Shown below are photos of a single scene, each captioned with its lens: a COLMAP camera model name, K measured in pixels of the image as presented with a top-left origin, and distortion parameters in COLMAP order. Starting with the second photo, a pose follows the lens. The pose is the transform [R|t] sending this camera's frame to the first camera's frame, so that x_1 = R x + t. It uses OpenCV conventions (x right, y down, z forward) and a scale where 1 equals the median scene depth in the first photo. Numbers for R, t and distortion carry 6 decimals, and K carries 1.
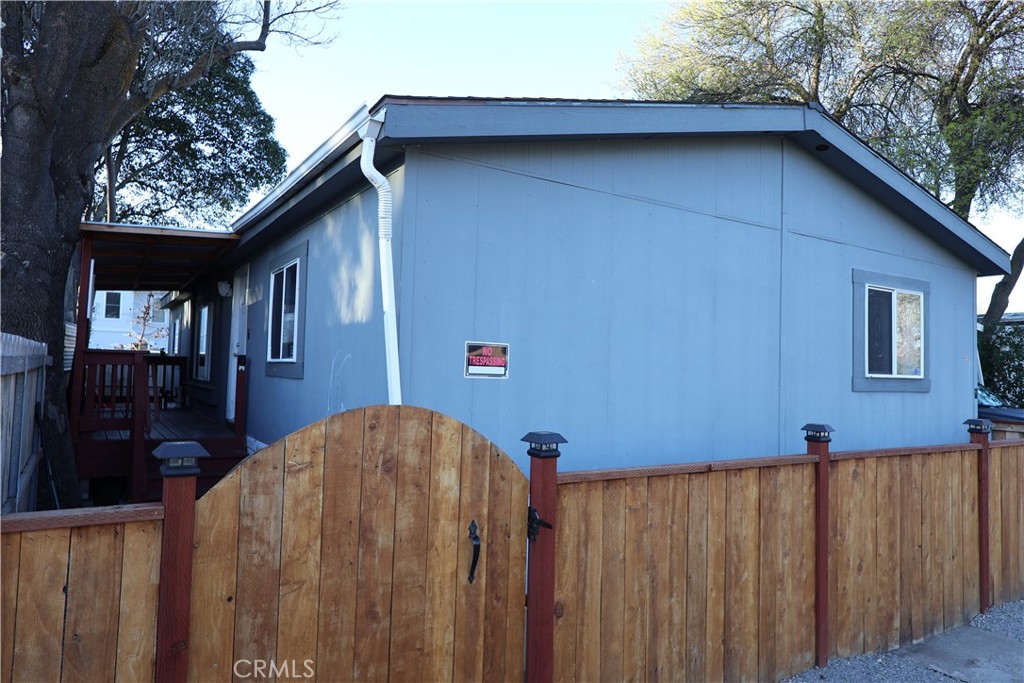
lens RADIAL K [[662.3, 0, 513.3], [0, 662.3, 336.3], [0, 0, 1]] dist [0.002879, -0.003157]
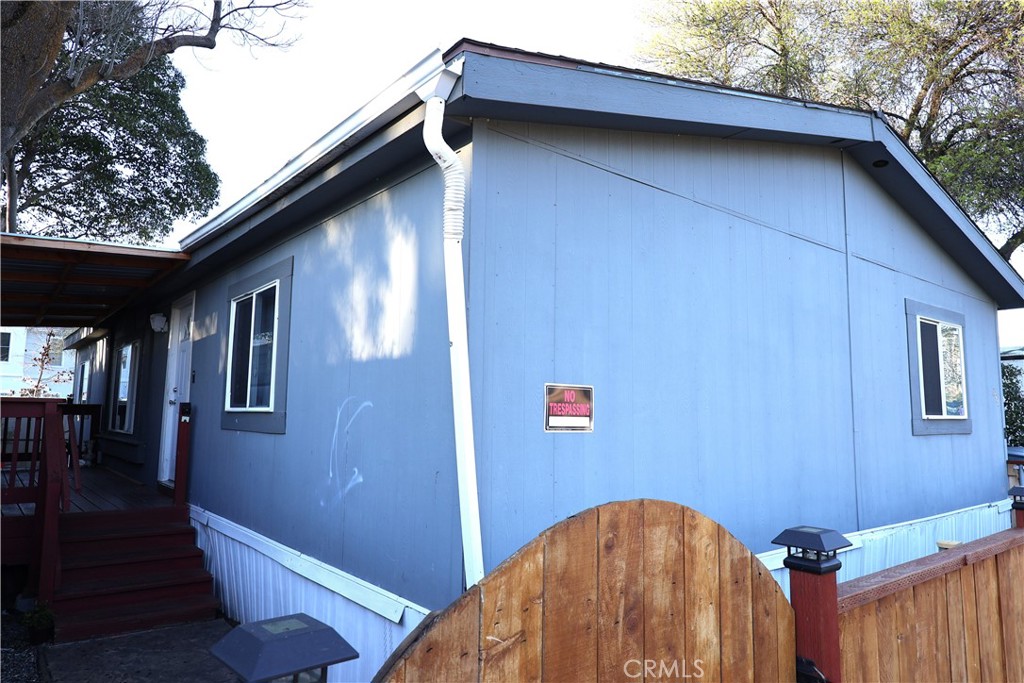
lens RADIAL K [[662.3, 0, 512.9], [0, 662.3, 334.6], [0, 0, 1]] dist [0.002879, -0.003157]
pose [[0.993072, -0.000496, 0.117506, -0.177027], [0.008111, 0.997896, -0.064331, 0.001168], [-0.117227, 0.064839, 0.990986, 0.240014]]
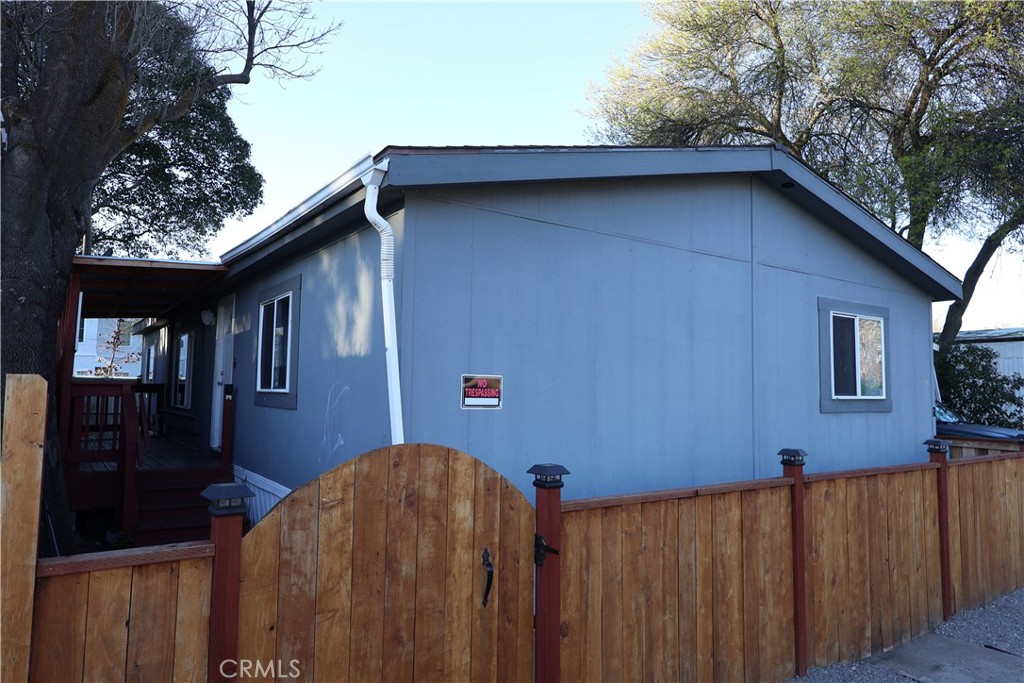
lens RADIAL K [[662.3, 0, 514.5], [0, 662.3, 336.2], [0, 0, 1]] dist [0.002879, -0.003157]
pose [[0.998888, -0.008734, 0.046336, -0.033774], [0.010000, 0.999581, -0.027148, -0.021368], [-0.046079, 0.027581, 0.998557, -0.051249]]
